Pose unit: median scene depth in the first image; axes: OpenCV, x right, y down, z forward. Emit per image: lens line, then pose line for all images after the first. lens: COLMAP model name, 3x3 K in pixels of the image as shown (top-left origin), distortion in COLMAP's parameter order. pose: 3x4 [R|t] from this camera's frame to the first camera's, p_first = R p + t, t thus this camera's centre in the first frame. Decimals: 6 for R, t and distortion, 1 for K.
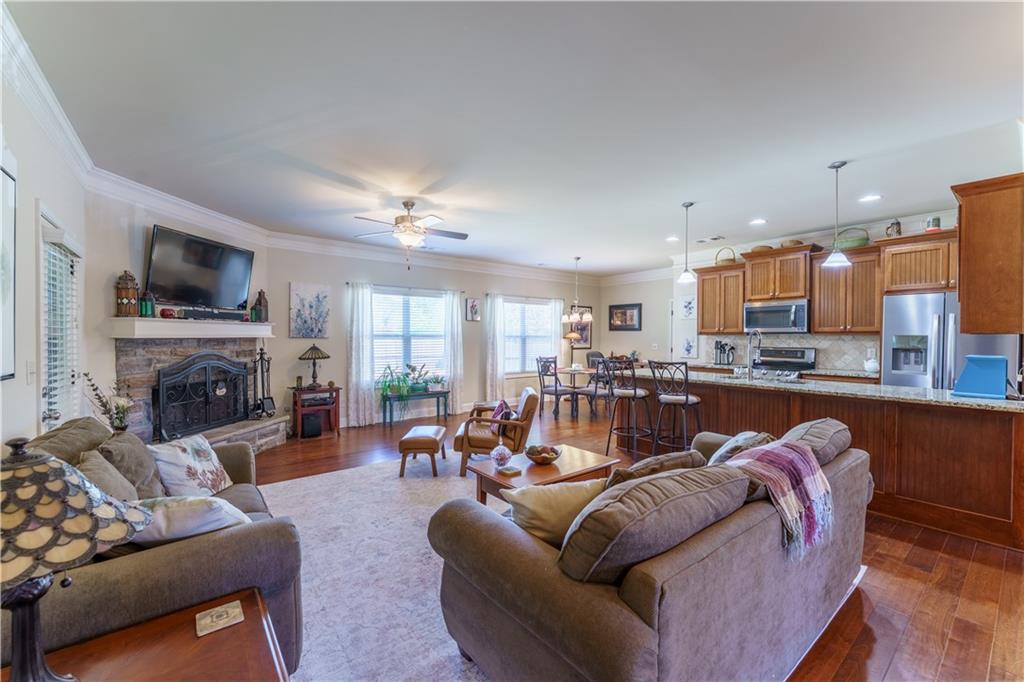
lens RADIAL K [[425.8, 0, 491.9], [0, 425.8, 343.4], [0, 0, 1]] dist [-0.000620, 0.000540]
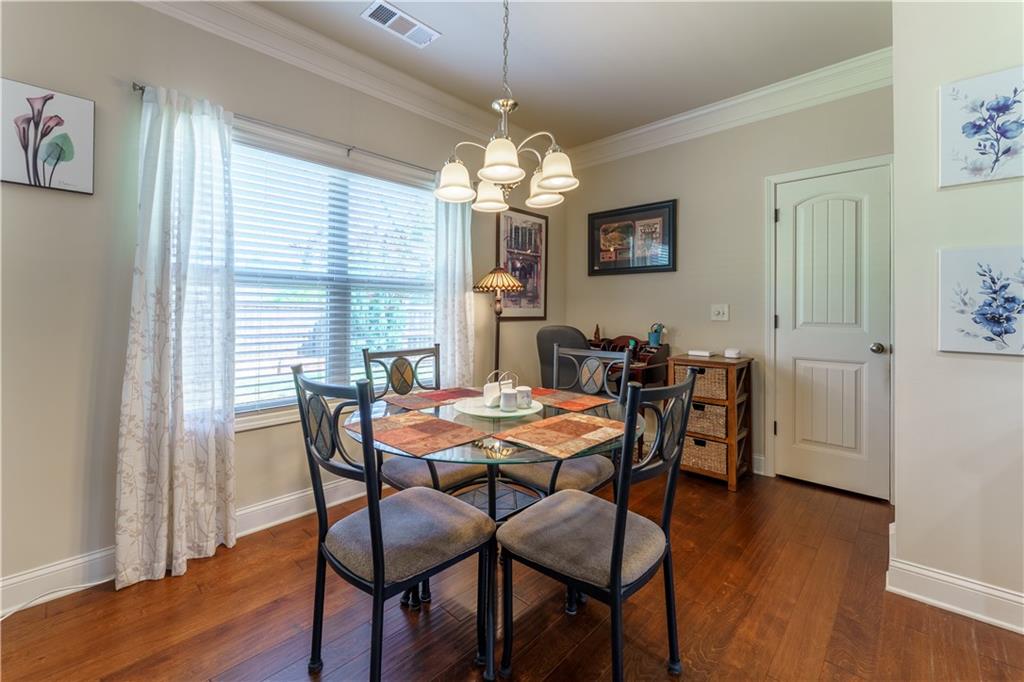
lens RADIAL K [[425.8, 0, 523.4], [0, 425.8, 298.3], [0, 0, 1]] dist [-0.000620, 0.000540]
pose [[0.977122, 0.009115, 0.212486, 0.186052], [0.000813, 0.998914, -0.046587, 0.016581], [-0.212680, 0.045694, 0.976053, 0.902556]]
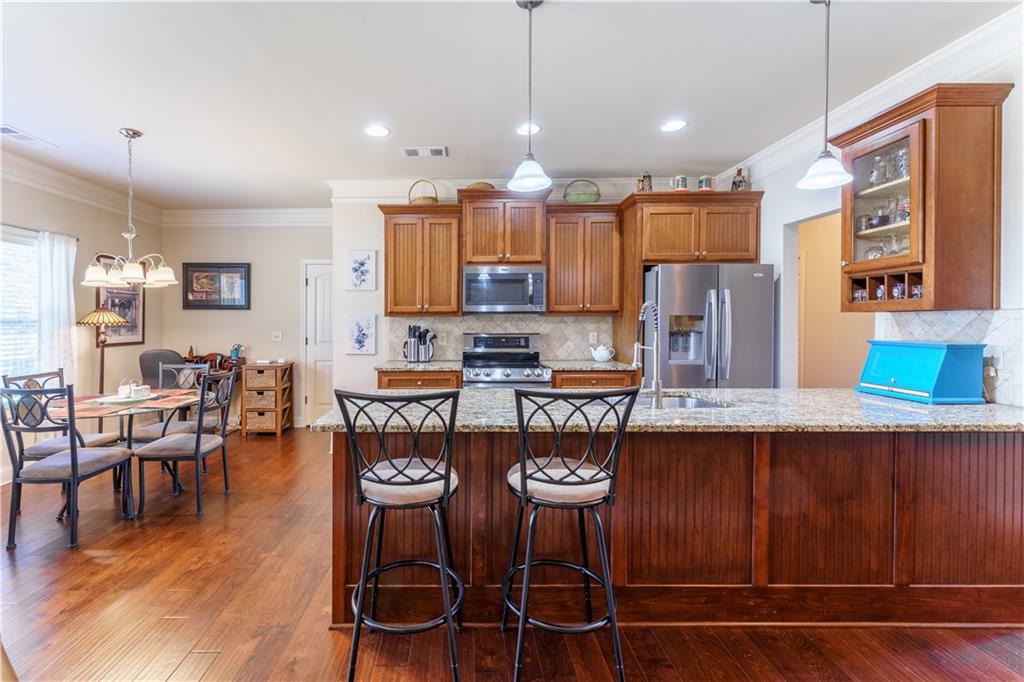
lens RADIAL K [[425.8, 0, 459.8], [0, 425.8, 324.2], [0, 0, 1]] dist [-0.000620, 0.000540]
pose [[0.586692, -0.010874, 0.809737, 0.057596], [0.017935, 0.999839, 0.000432, -0.006885], [-0.809611, 0.014269, 0.586793, 0.571583]]
